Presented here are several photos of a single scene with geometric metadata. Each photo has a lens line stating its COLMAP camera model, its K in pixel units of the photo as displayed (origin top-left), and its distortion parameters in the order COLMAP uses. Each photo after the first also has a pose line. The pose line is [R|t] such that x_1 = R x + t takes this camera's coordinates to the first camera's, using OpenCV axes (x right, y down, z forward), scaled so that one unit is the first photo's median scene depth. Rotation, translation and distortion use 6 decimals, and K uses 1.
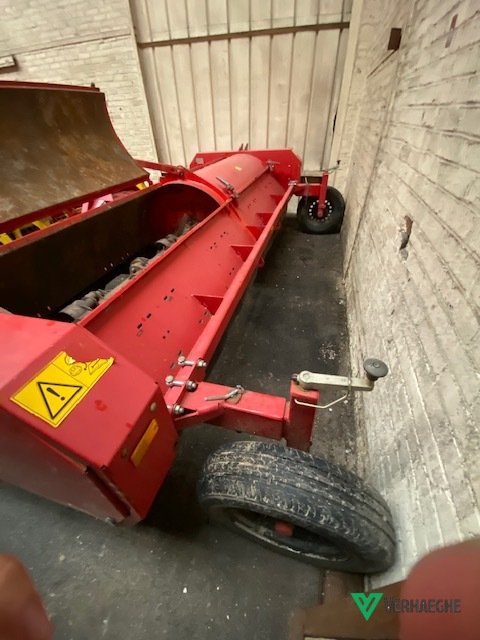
lens RADIAL K [[261.6, 0, 242.6], [0, 261.6, 324.7], [0, 0, 1]] dist [-0.011405, -0.007986]
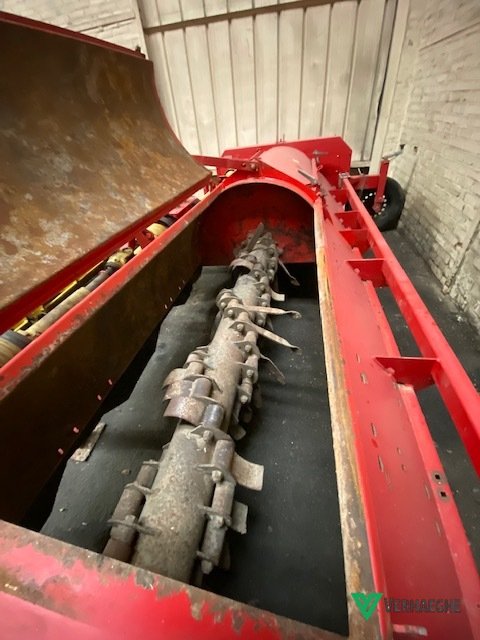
lens RADIAL K [[261.6, 0, 240.2], [0, 261.6, 322.3], [0, 0, 1]] dist [-0.011405, -0.007986]
pose [[0.995632, -0.091383, 0.019146, -0.208385], [0.091624, 0.995720, -0.012145, -0.088646], [-0.017954, 0.013846, 0.999743, 0.165852]]
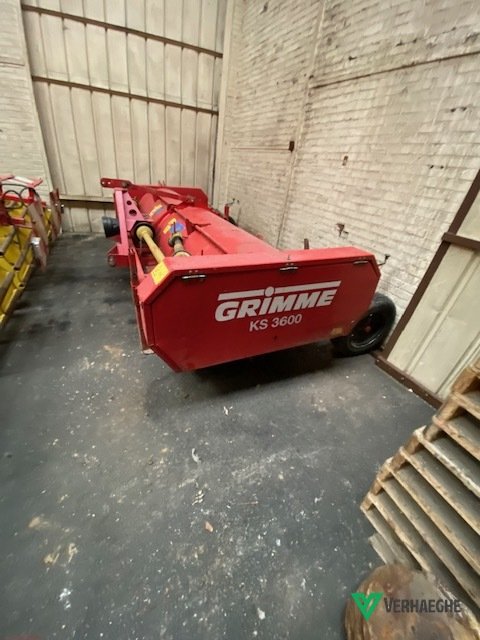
lens RADIAL K [[261.6, 0, 244.8], [0, 261.6, 322.8], [0, 0, 1]] dist [-0.011405, -0.007986]
pose [[0.760762, -0.223772, 0.609236, -0.627804], [0.288037, 0.957586, -0.007956, 0.089179], [-0.581615, 0.181536, 0.792949, -0.111328]]
